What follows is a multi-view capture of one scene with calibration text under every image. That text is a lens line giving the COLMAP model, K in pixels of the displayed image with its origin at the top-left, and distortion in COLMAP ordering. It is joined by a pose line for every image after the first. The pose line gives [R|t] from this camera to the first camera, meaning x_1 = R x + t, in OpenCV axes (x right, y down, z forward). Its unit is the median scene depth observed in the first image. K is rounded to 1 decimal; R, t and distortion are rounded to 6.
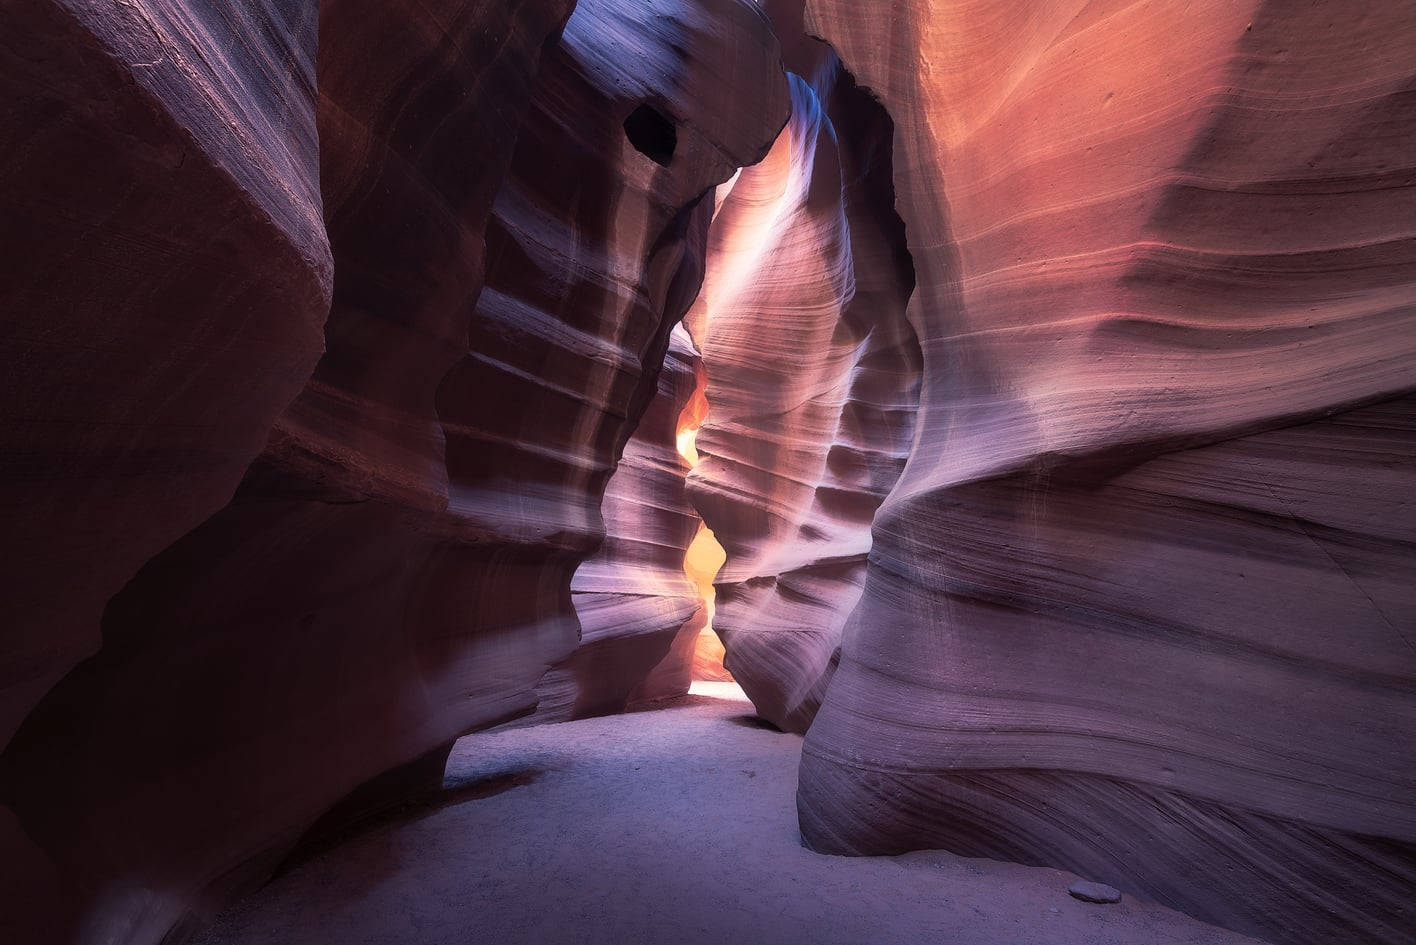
lens RADIAL K [[555.5, 0, 701.8], [0, 555.5, 464.2], [0, 0, 1]] dist [0.011369, -0.004202]
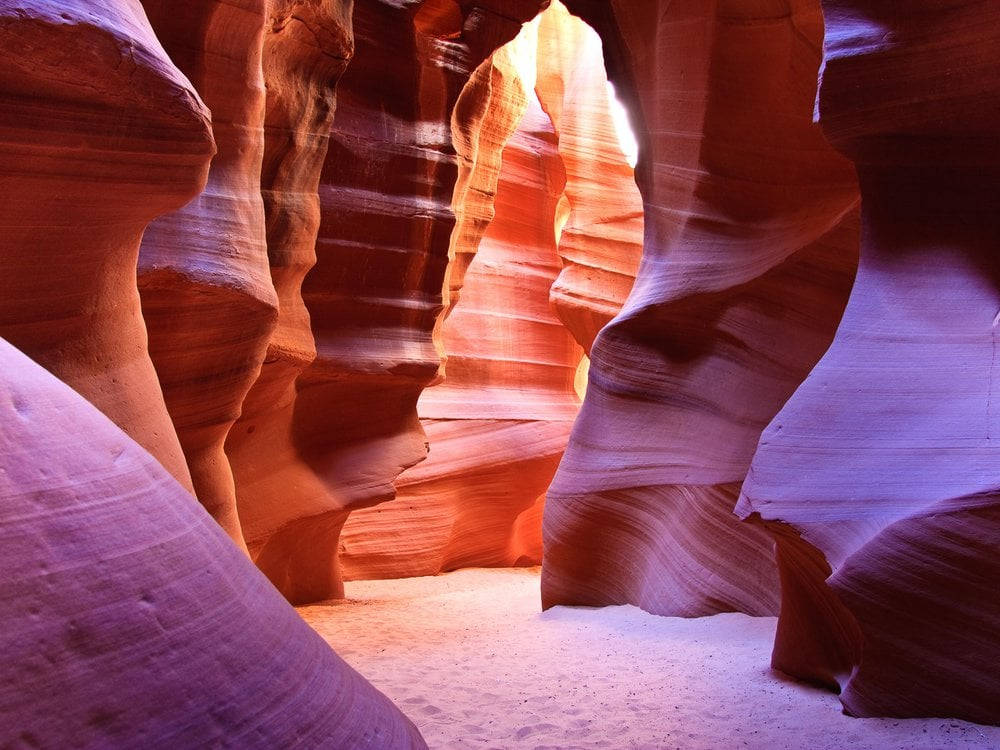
lens RADIAL K [[1019.2, 0, 500.0], [0, 1019.2, 375.0], [0, 0, 1]] dist [-0.082938, -0.000238]
pose [[0.969388, -0.058153, -0.238547, 0.361641], [0.096318, 0.983738, 0.151596, -0.127914], [0.225852, -0.169932, 0.959226, -0.815597]]
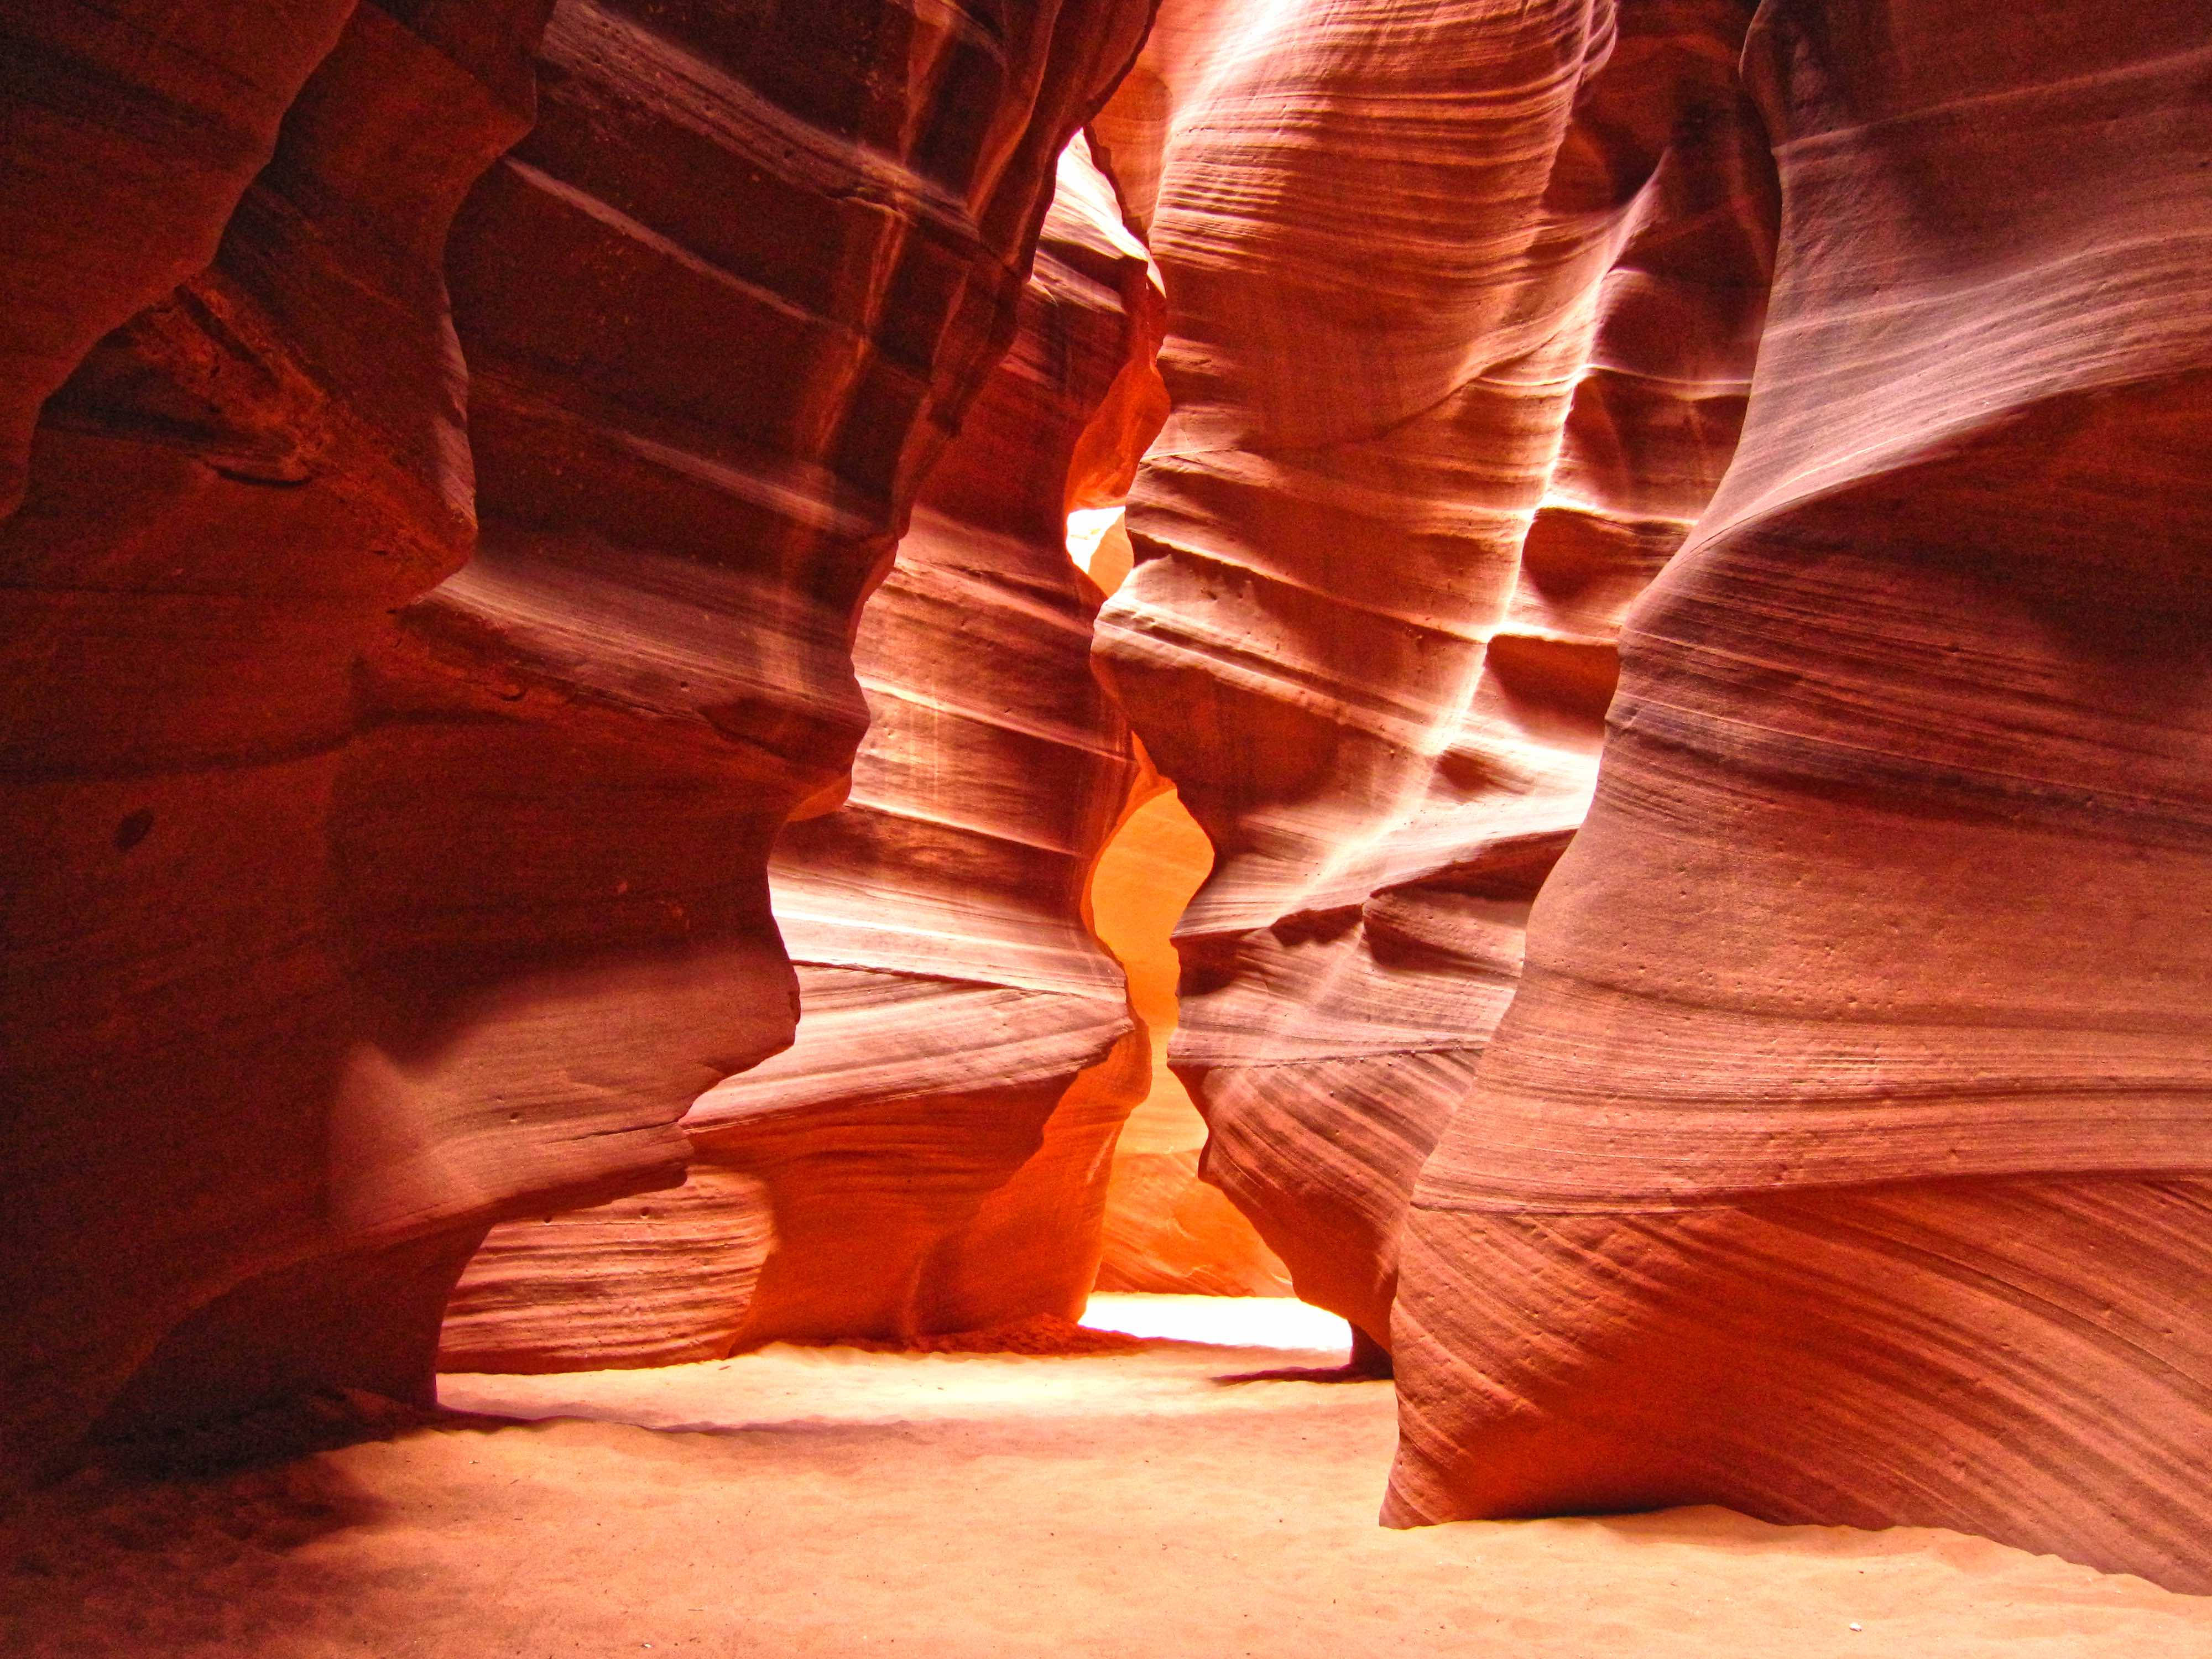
lens RADIAL K [[1833.1, 0, 1131.4], [0, 1833.1, 798.9], [0, 0, 1]] dist [-0.077285, 0.055096]
pose [[0.999858, 0.016853, -0.000199, -0.007183], [-0.016804, 0.997732, 0.065187, 0.076067], [0.001297, -0.065175, 0.997873, -0.106552]]
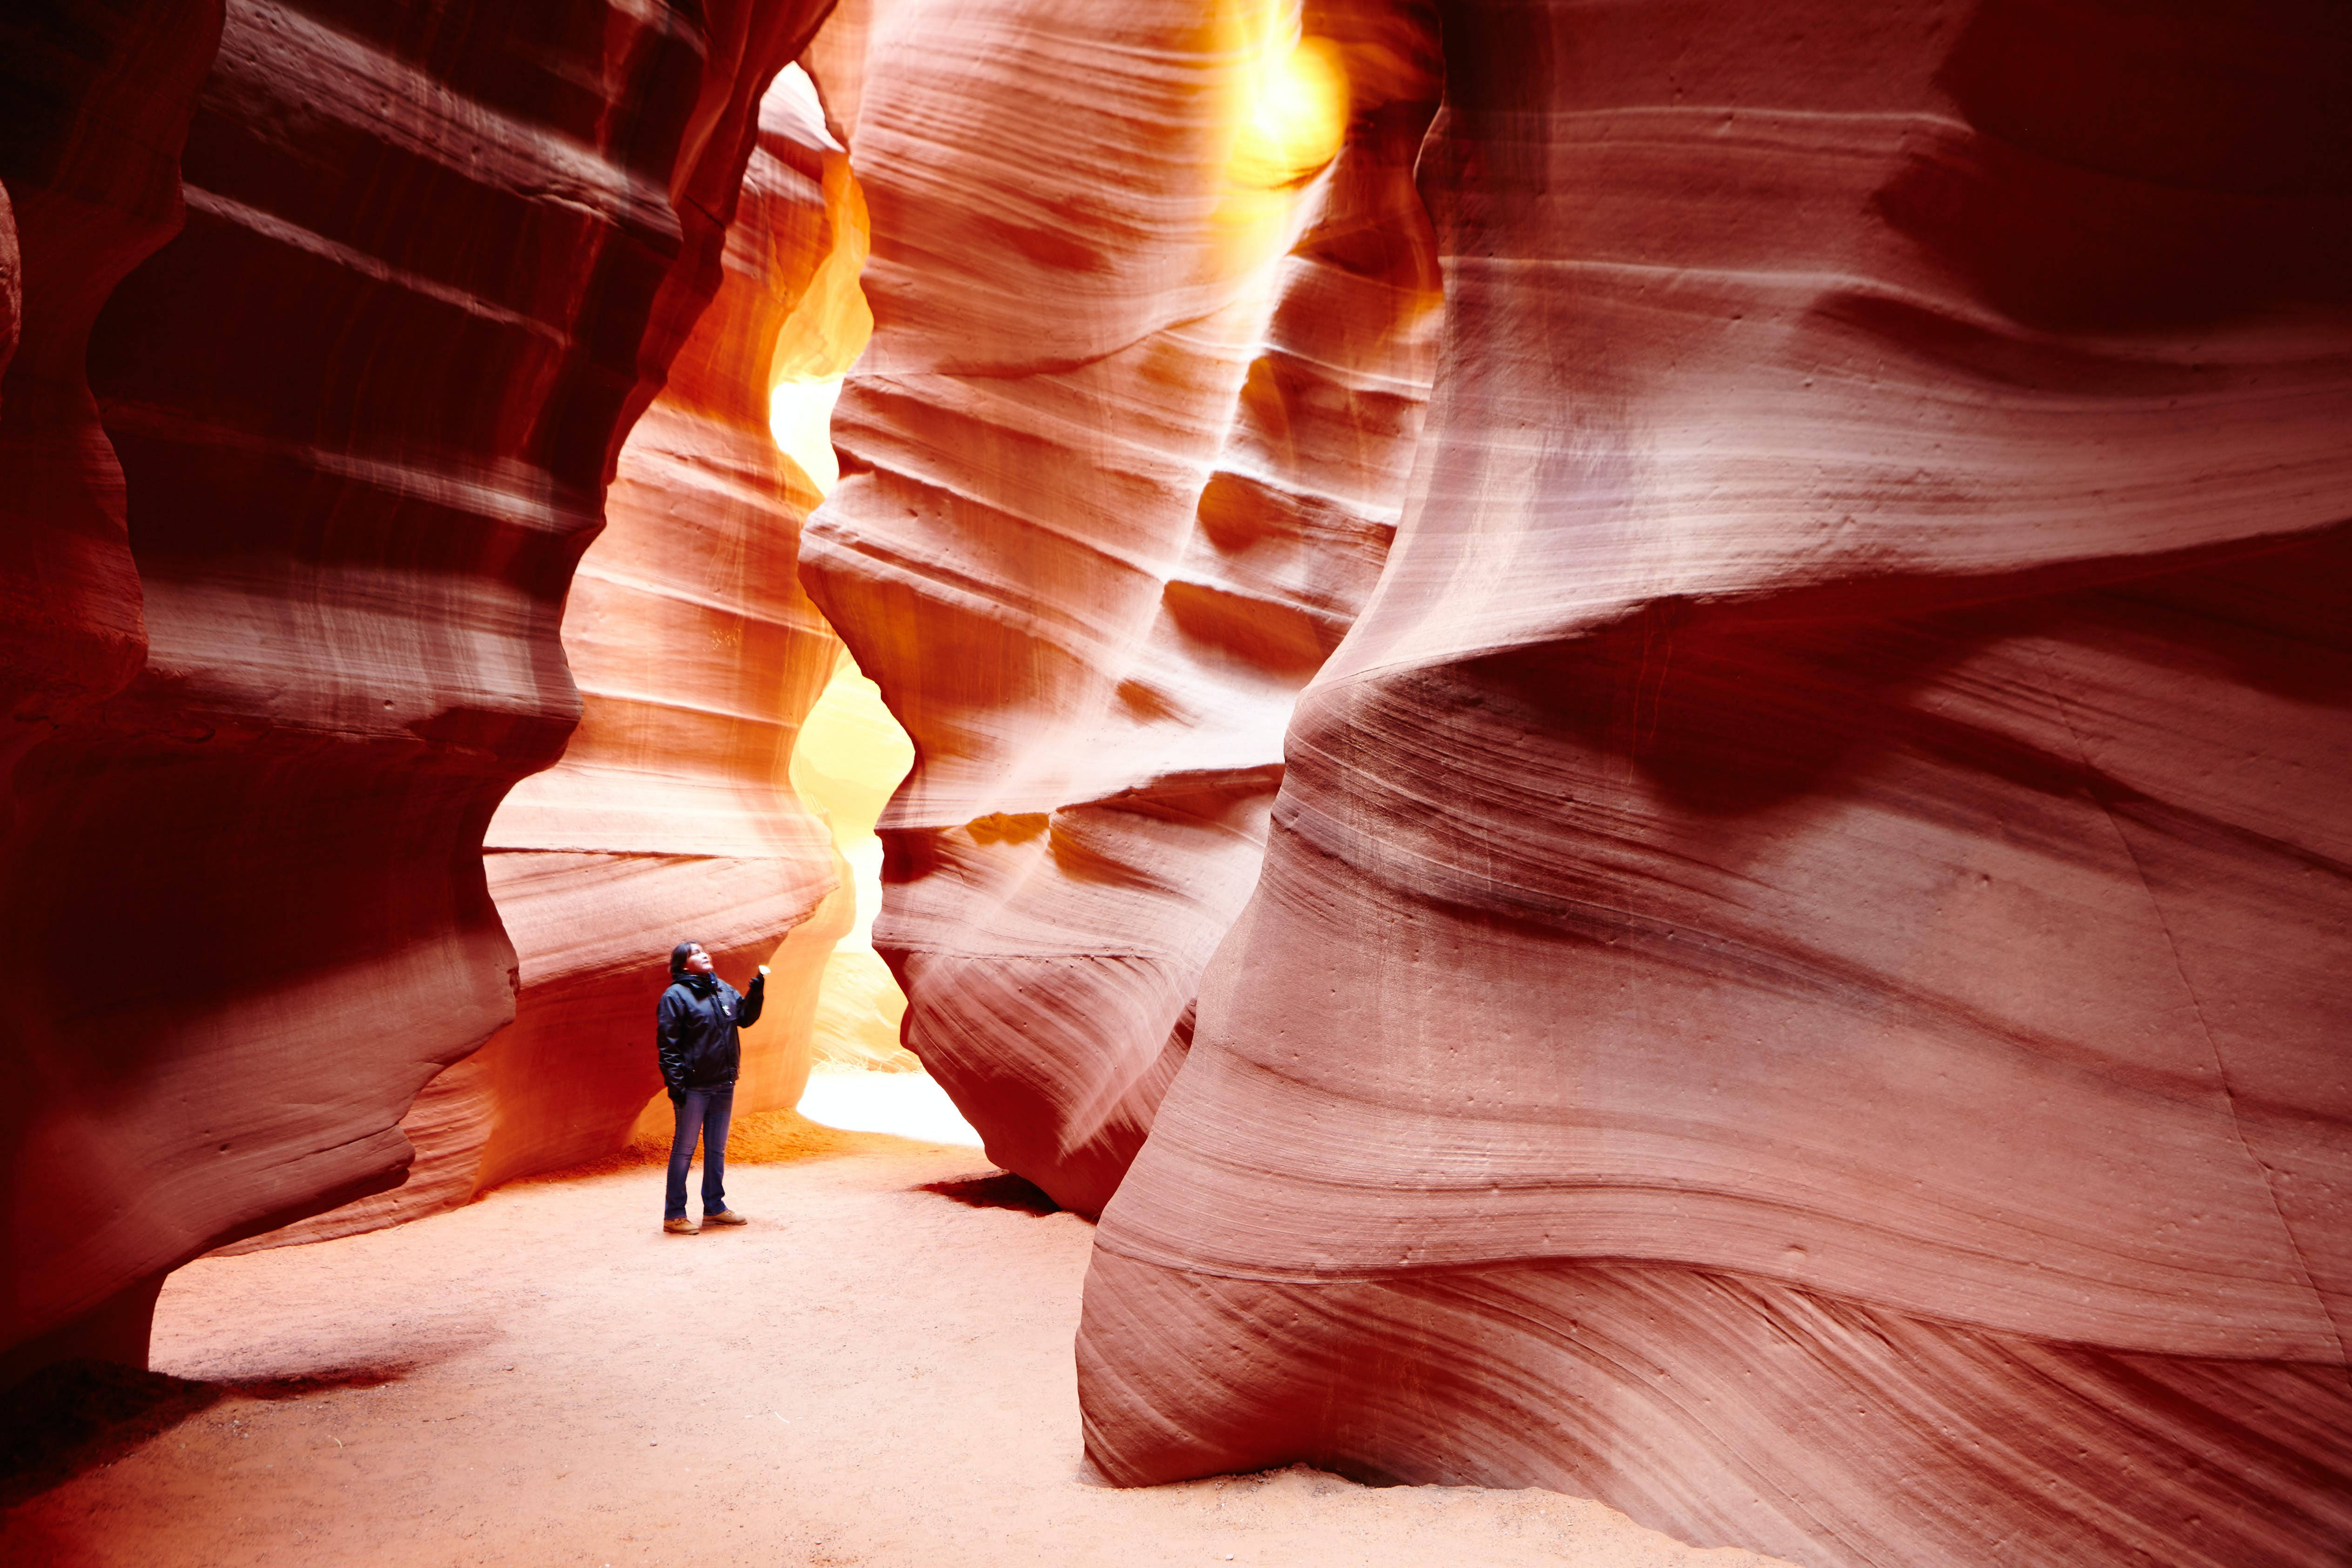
lens RADIAL K [[1634.1, 0, 1176.0], [0, 1634.1, 784.0], [0, 0, 1]] dist [0.003736, 0.004502]
pose [[0.978376, 0.011310, 0.206524, -0.011806], [-0.052988, 0.978887, 0.197415, -0.045096], [-0.199931, -0.204090, 0.958319, -0.078219]]
